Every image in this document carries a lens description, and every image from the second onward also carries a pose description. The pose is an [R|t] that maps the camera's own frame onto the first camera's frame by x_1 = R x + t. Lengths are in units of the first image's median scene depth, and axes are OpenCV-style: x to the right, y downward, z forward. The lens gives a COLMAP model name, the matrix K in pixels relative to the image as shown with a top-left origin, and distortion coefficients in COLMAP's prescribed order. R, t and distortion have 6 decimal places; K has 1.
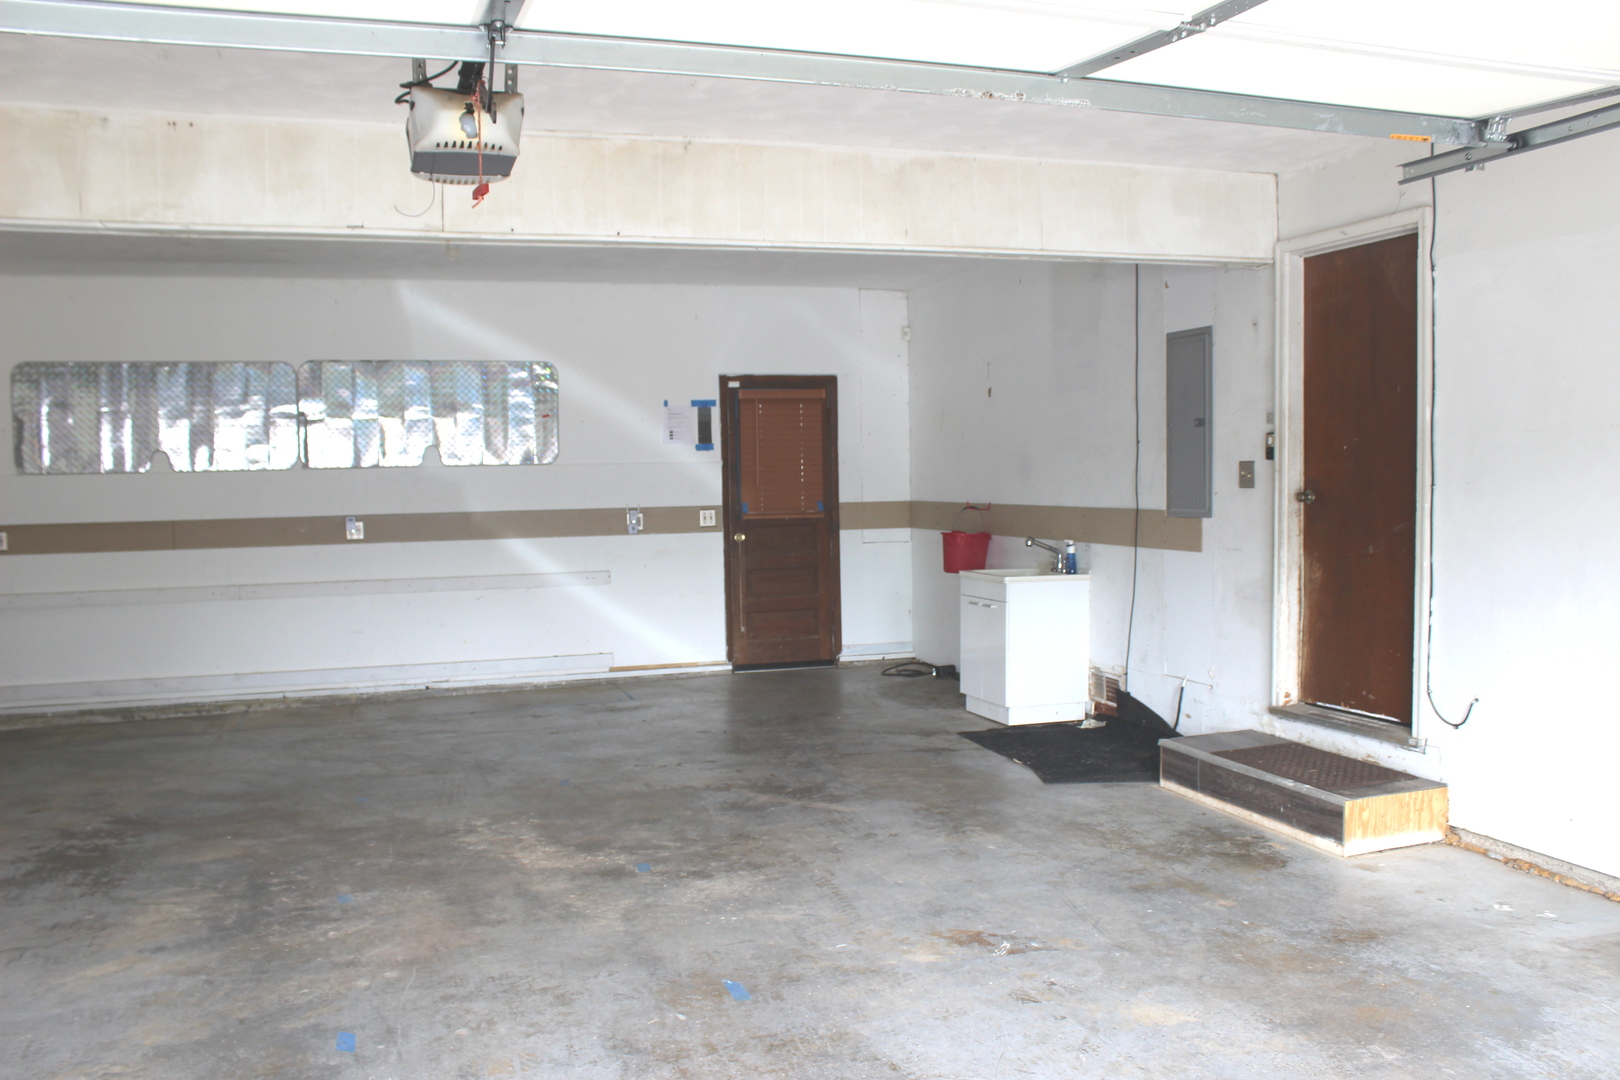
lens RADIAL K [[1347.7, 0, 810.8], [0, 1347.7, 536.3], [0, 0, 1]] dist [-0.167877, 0.141127]
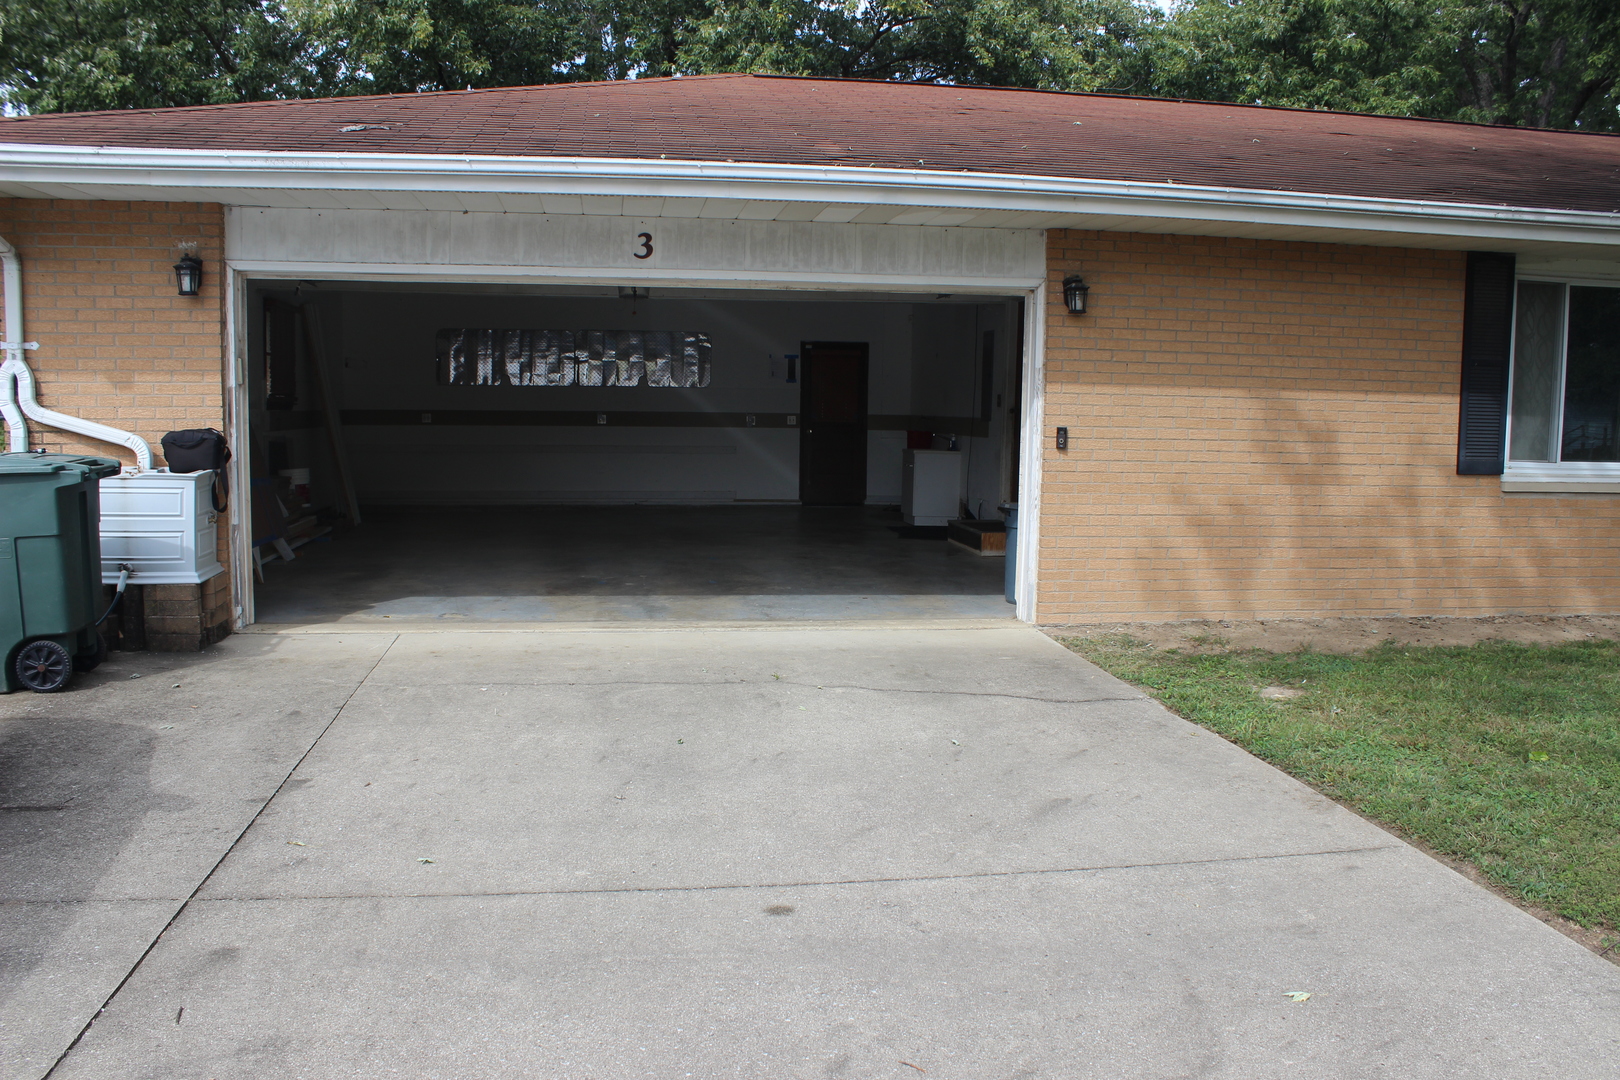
lens RADIAL K [[1347.7, 0, 813.5], [0, 1347.7, 542.9], [0, 0, 1]] dist [-0.167877, 0.141127]
pose [[0.983692, 0.049256, -0.172988, 0.232647], [-0.040305, 0.997679, 0.054884, 0.042835], [0.175290, -0.047017, 0.983394, -0.665862]]
